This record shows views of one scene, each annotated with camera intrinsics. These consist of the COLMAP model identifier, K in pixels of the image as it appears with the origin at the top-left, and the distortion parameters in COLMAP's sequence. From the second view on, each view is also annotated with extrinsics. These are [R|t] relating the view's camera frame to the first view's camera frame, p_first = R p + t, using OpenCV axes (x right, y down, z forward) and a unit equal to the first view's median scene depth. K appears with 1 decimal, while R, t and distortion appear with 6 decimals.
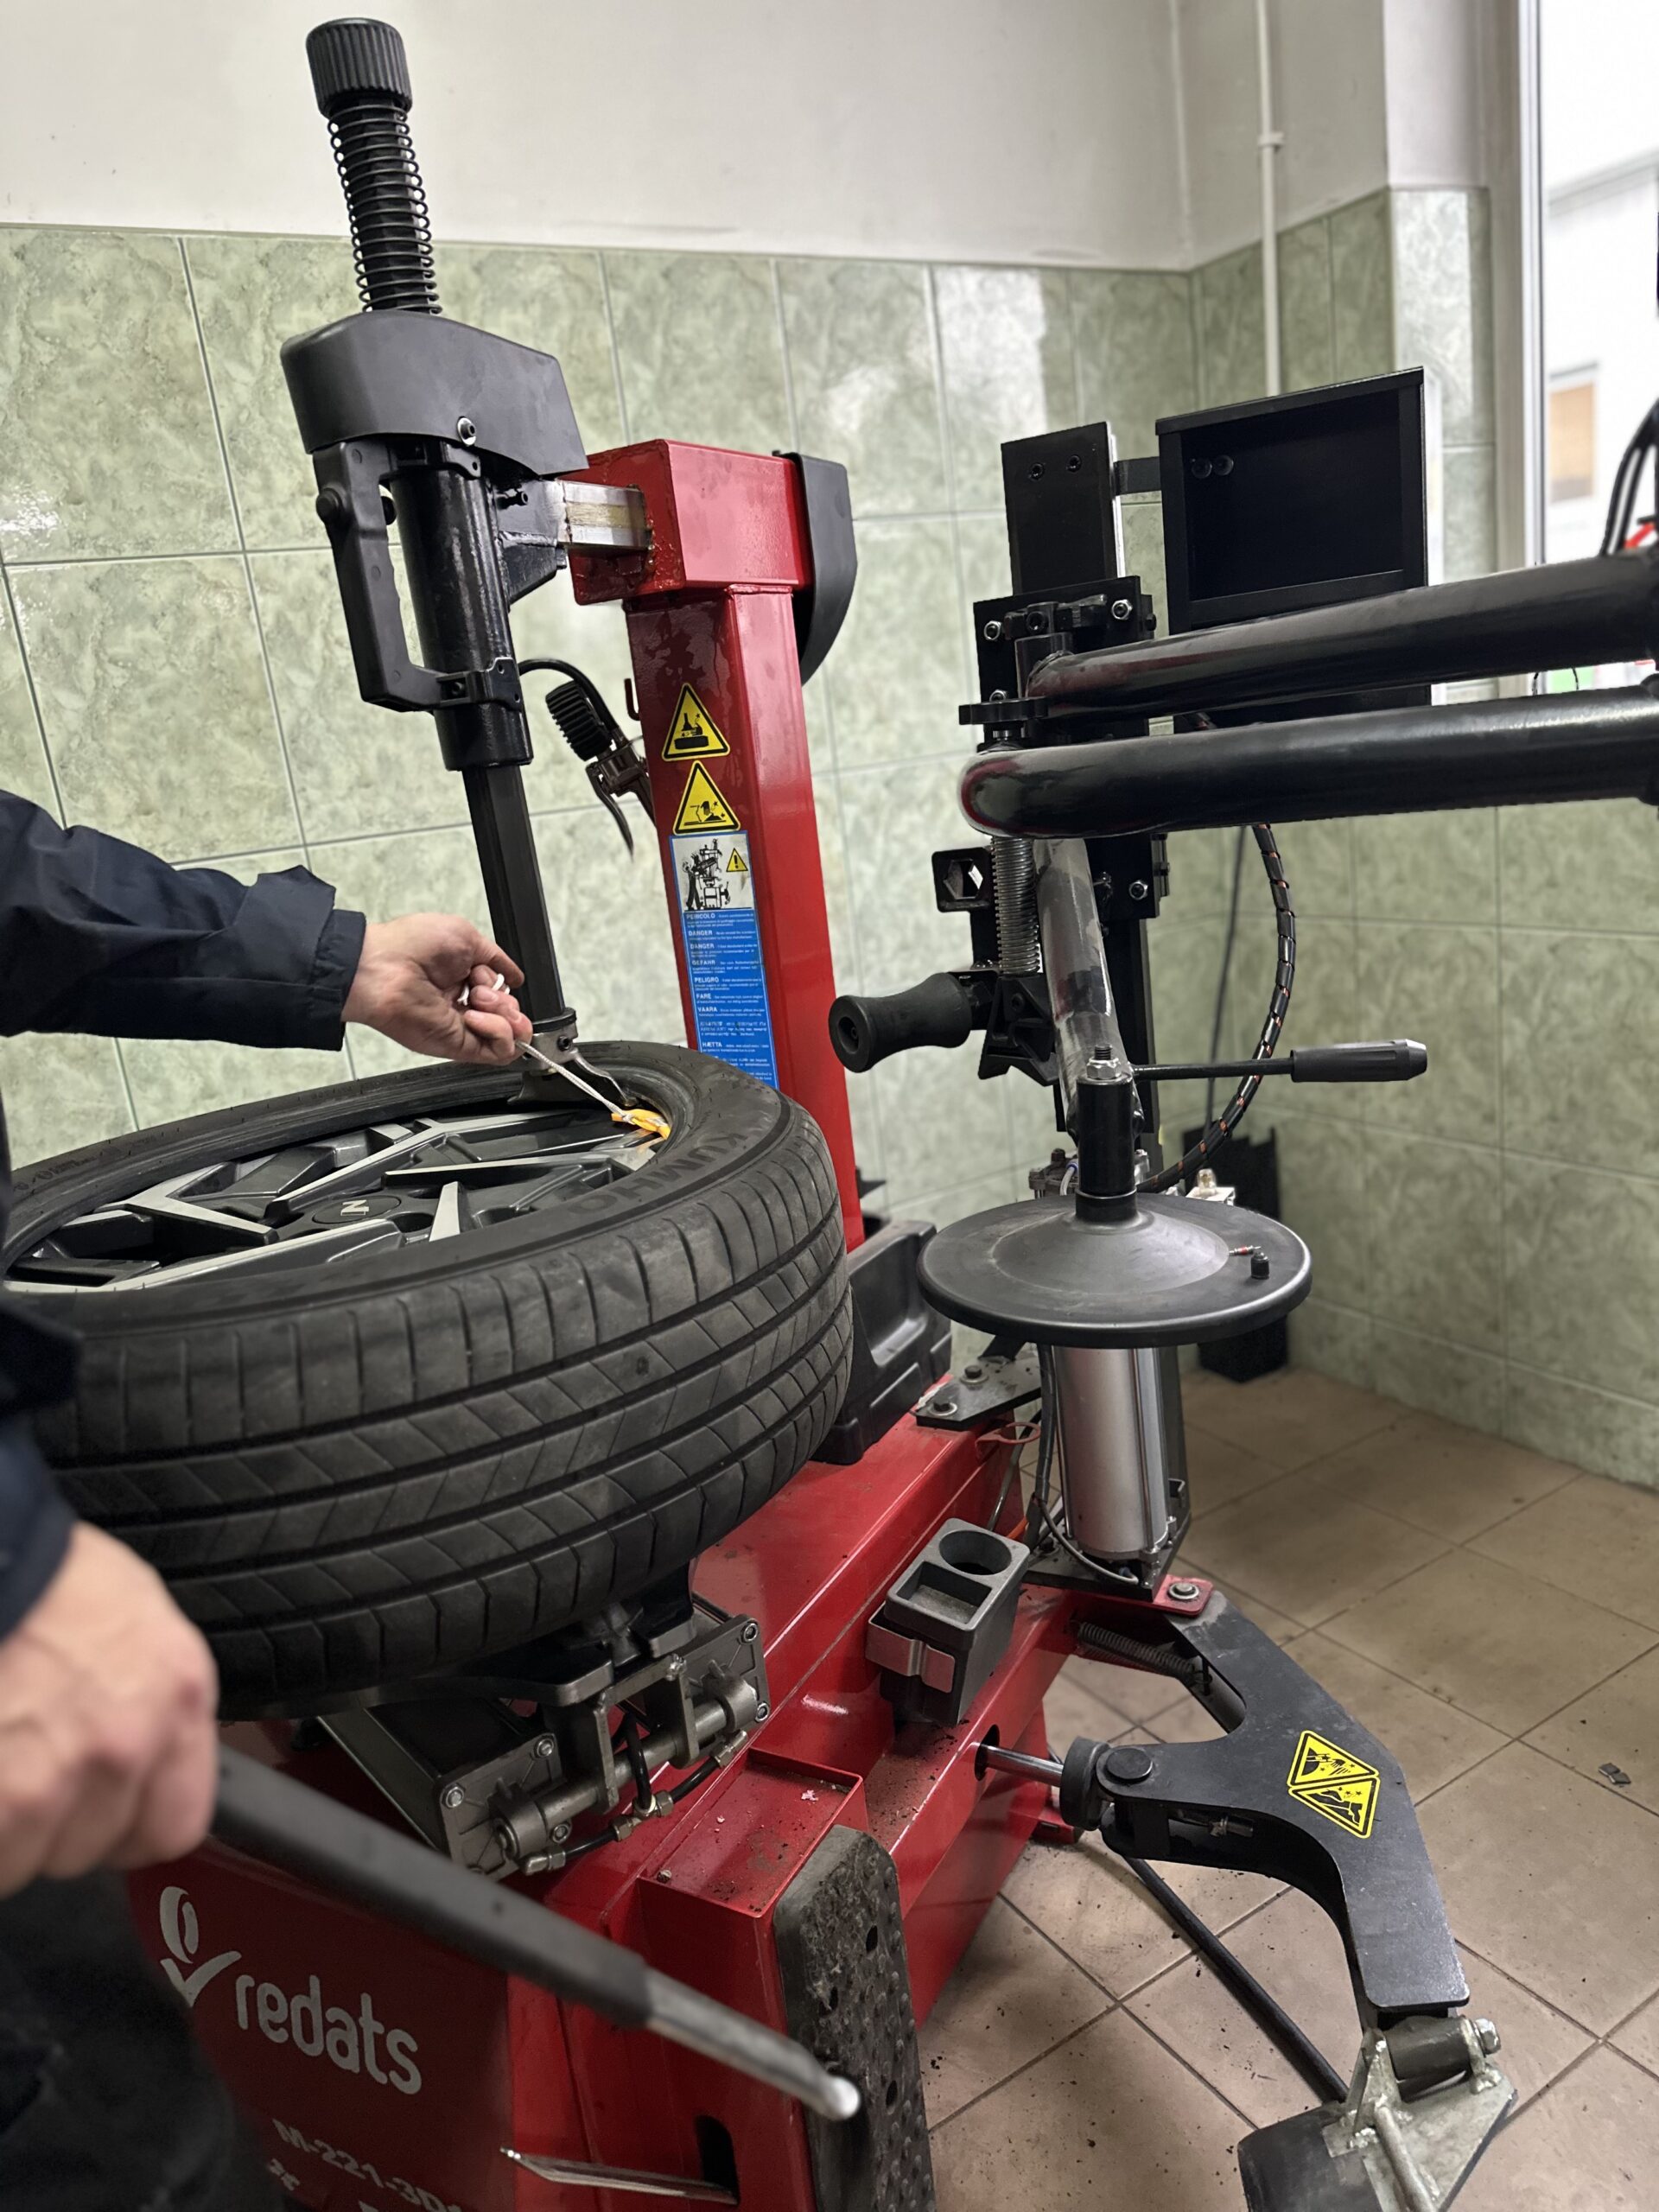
lens RADIAL K [[1562.3, 0, 829.5], [0, 1562.3, 1106.0], [0, 0, 1]] dist [0.003779, -0.000557]
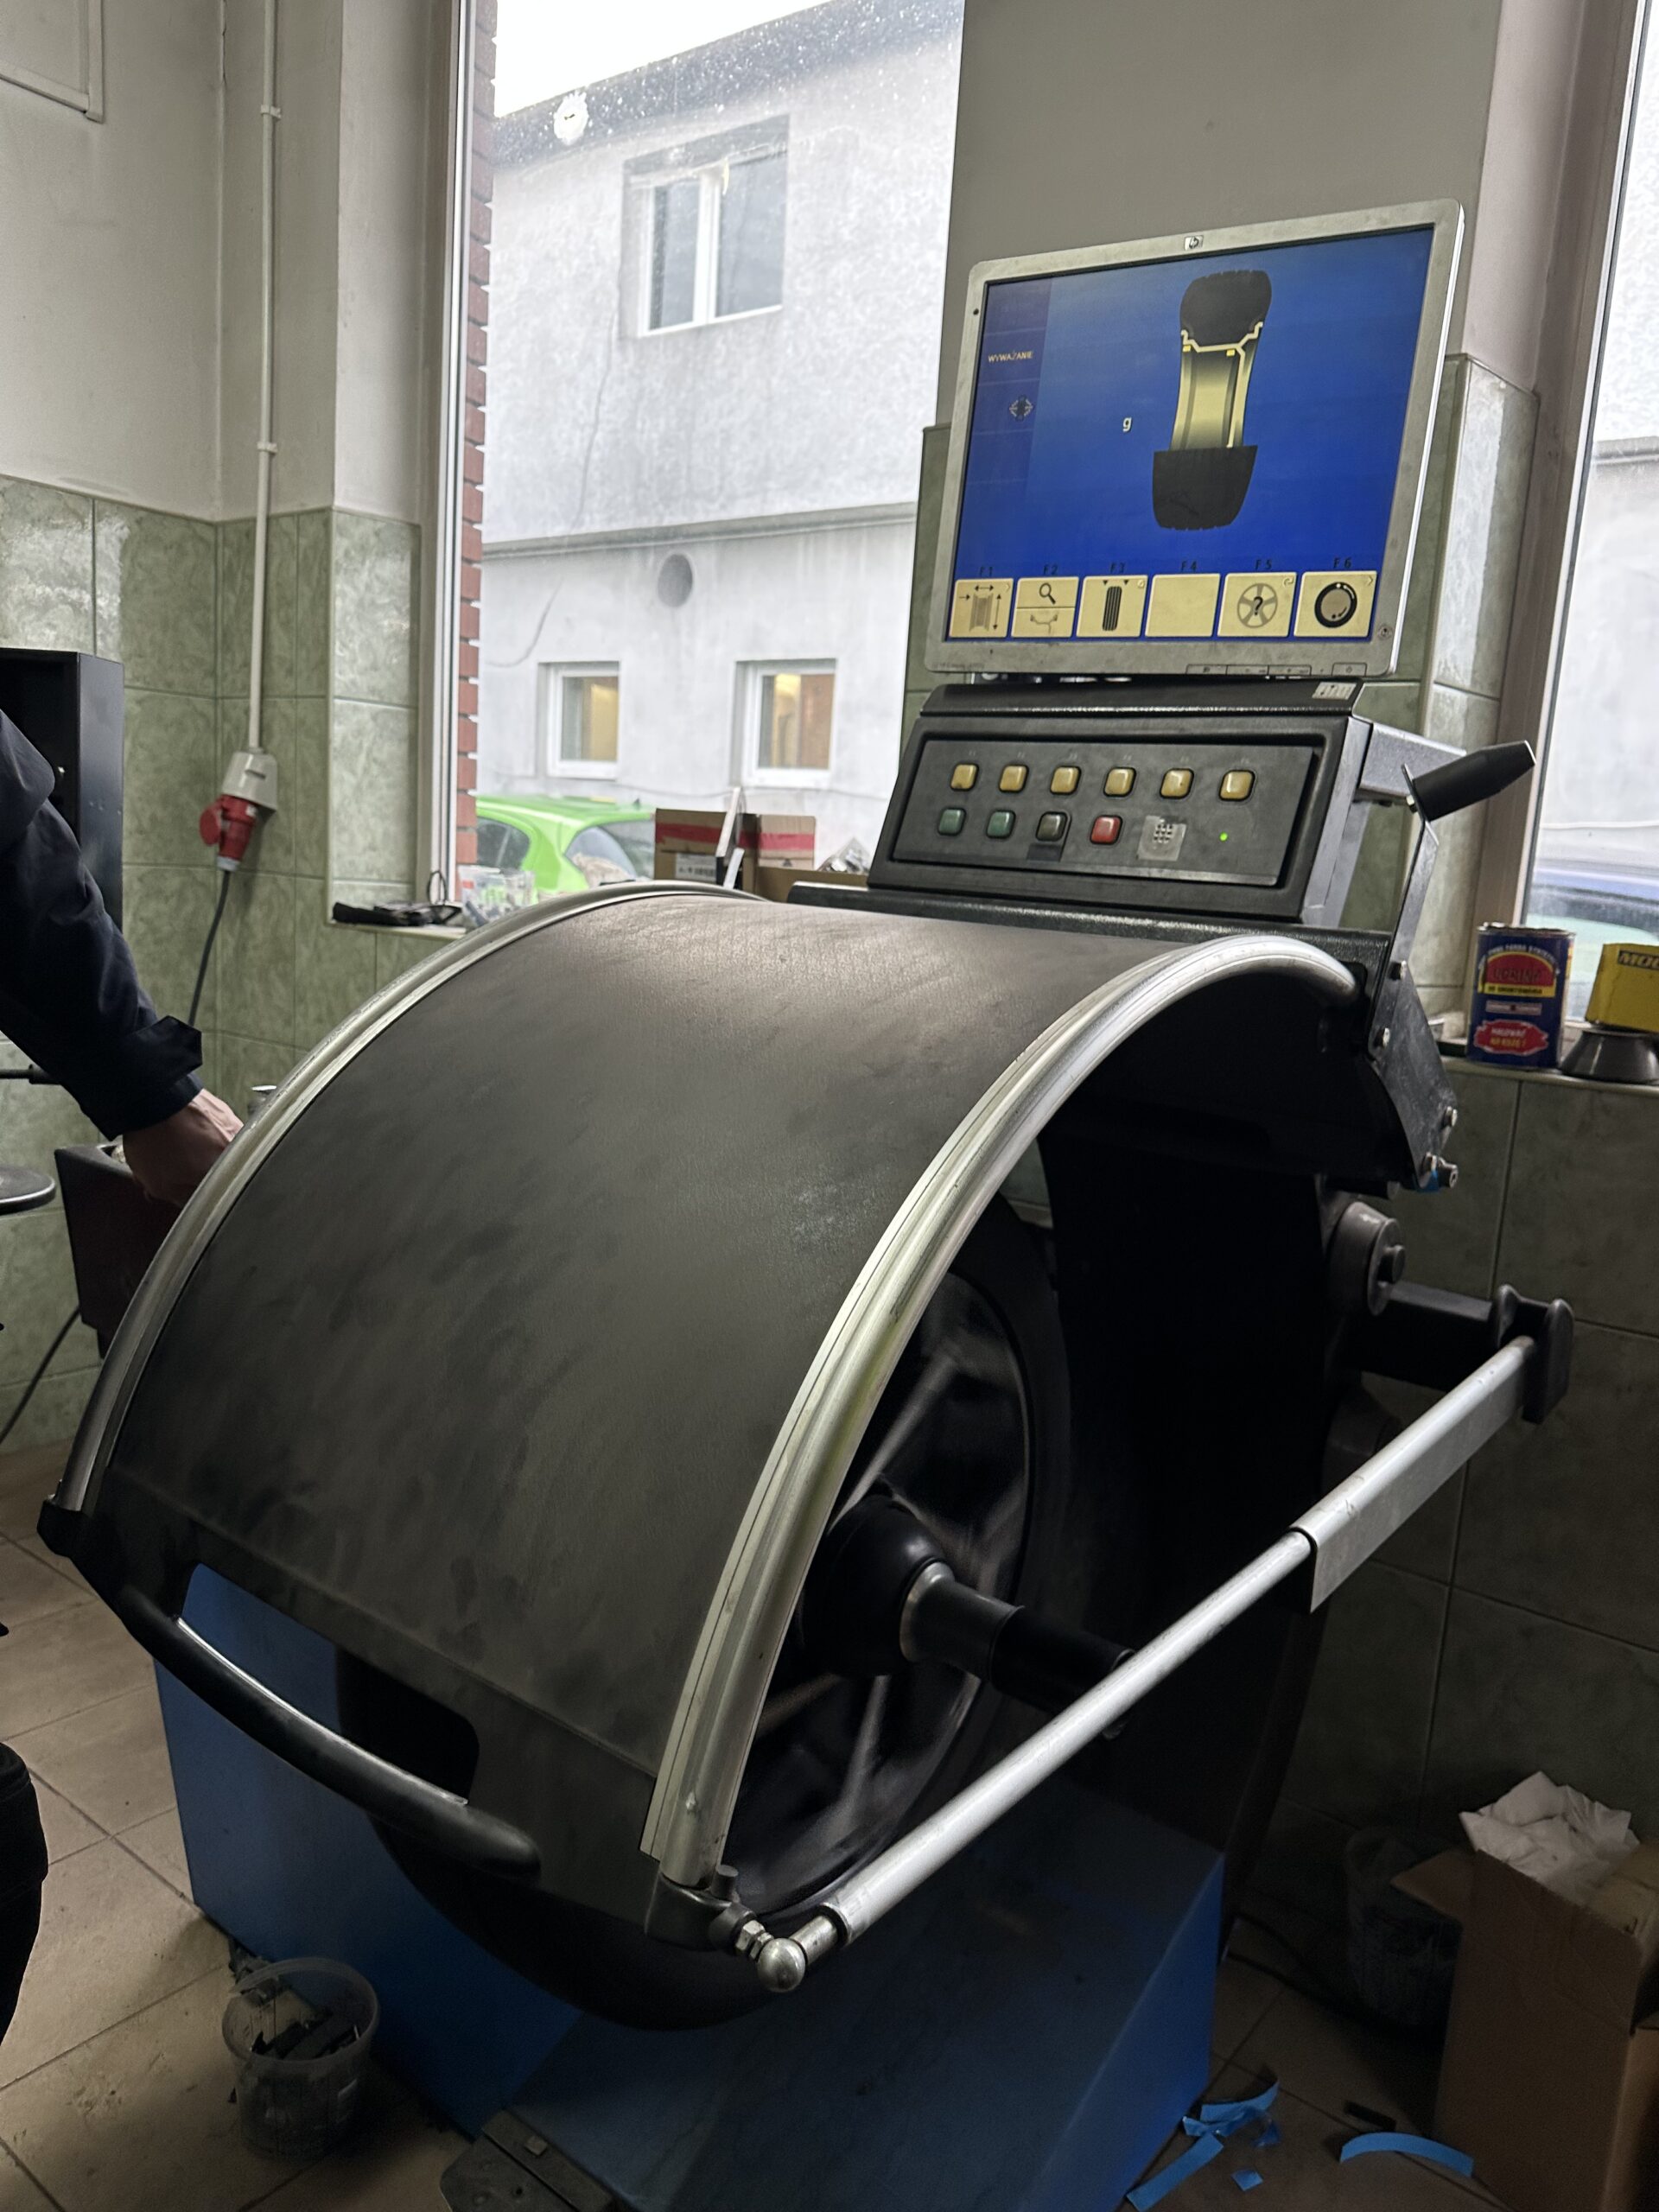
lens RADIAL K [[1556.8, 0, 829.5], [0, 1556.8, 1106.0], [0, 0, 1]] dist [0.010796, -0.031489]
pose [[0.919075, 0.125651, 0.373514, 0.297257], [-0.087755, 0.989264, -0.116860, 0.039772], [-0.384188, 0.074626, 0.920234, -0.341091]]
